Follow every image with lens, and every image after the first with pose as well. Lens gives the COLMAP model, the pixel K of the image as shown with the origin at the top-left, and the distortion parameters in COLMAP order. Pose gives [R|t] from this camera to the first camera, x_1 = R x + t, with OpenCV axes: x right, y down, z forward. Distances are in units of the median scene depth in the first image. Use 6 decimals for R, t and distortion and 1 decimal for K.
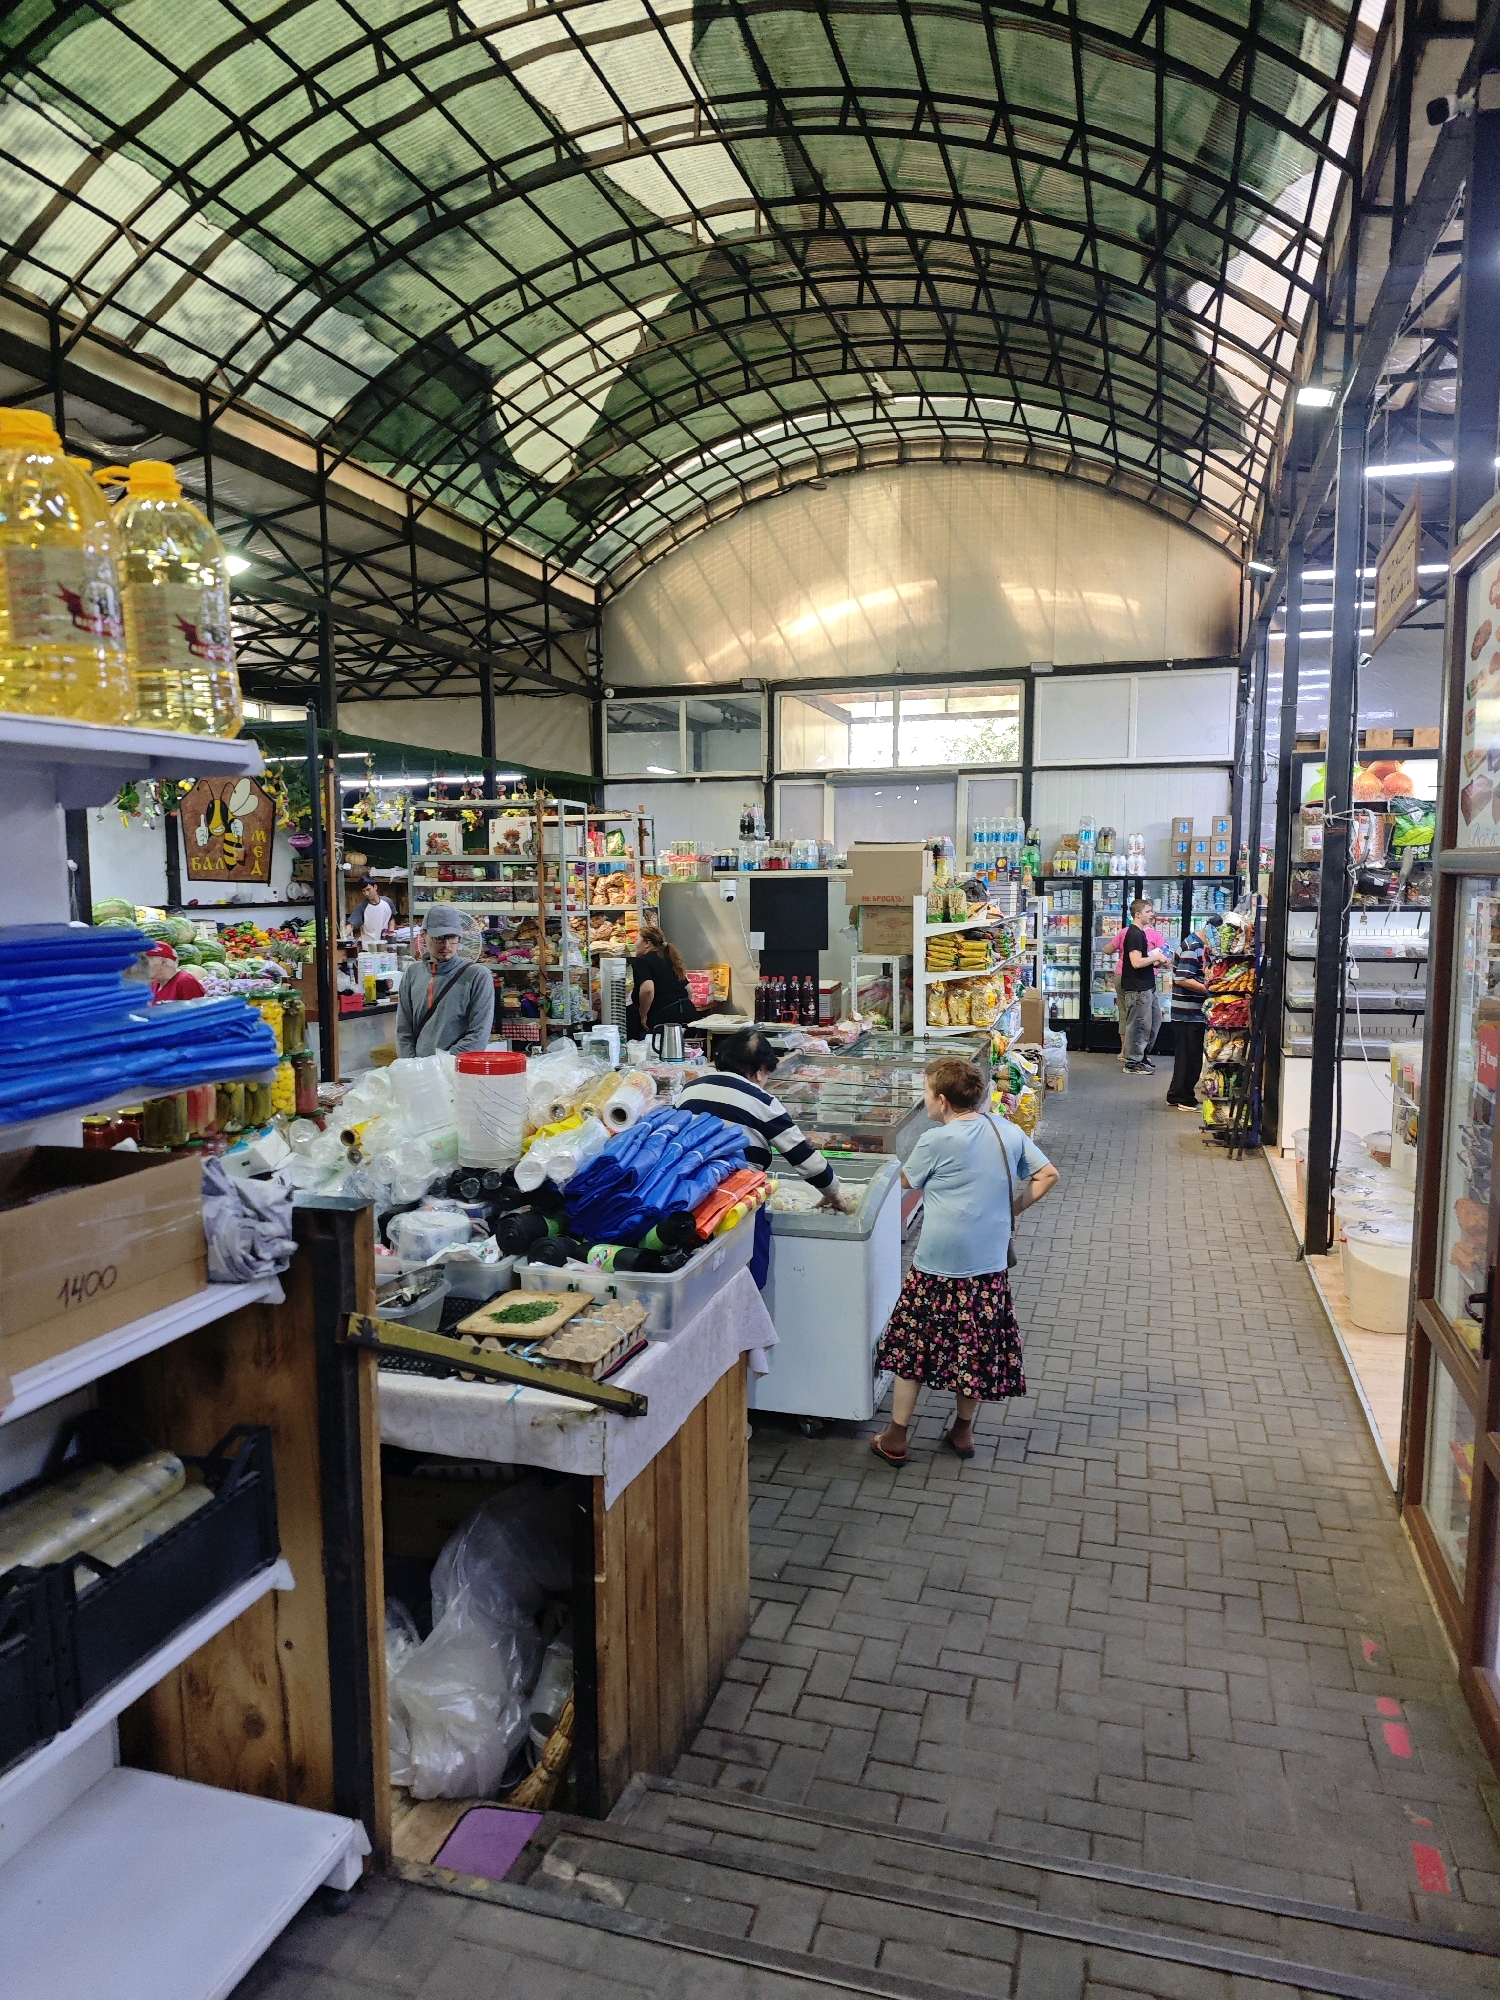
lens RADIAL K [[1380.7, 0, 747.4], [0, 1380.7, 1005.7], [0, 0, 1]] dist [-0.027572, -0.010124]
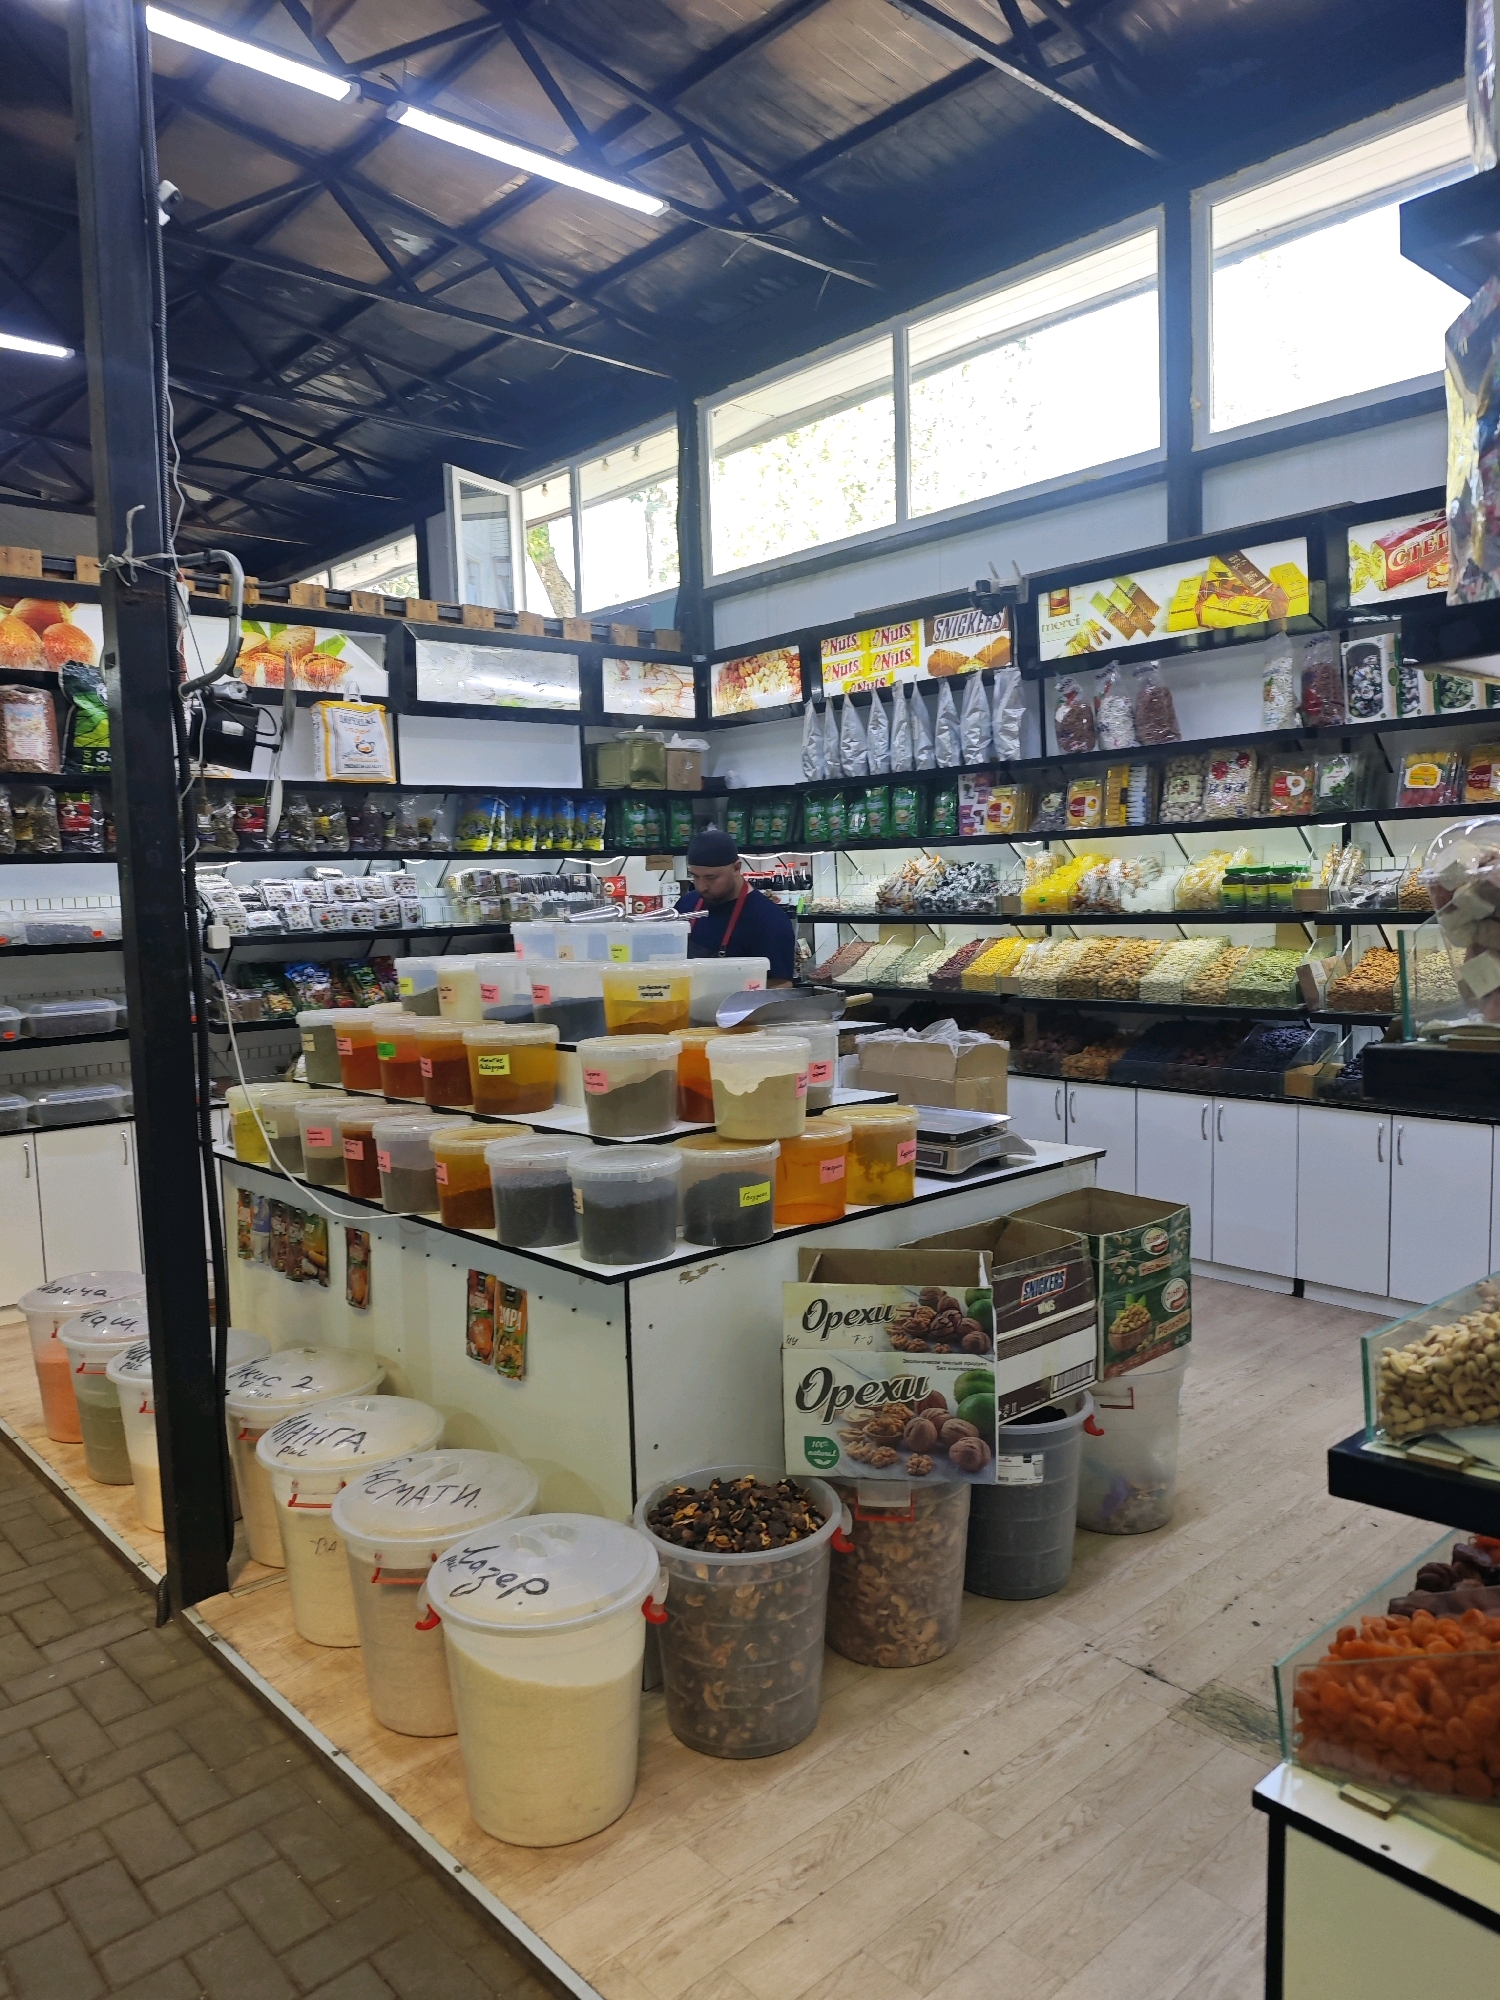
lens RADIAL K [[1380.7, 0, 751.5], [0, 1380.7, 1007.0], [0, 0, 1]] dist [-0.027572, -0.010124]
pose [[0.513569, -0.102183, 0.851942, 0.153105], [0.122084, 0.991484, 0.045325, -0.002530], [-0.849319, 0.080731, 0.521671, 0.609861]]
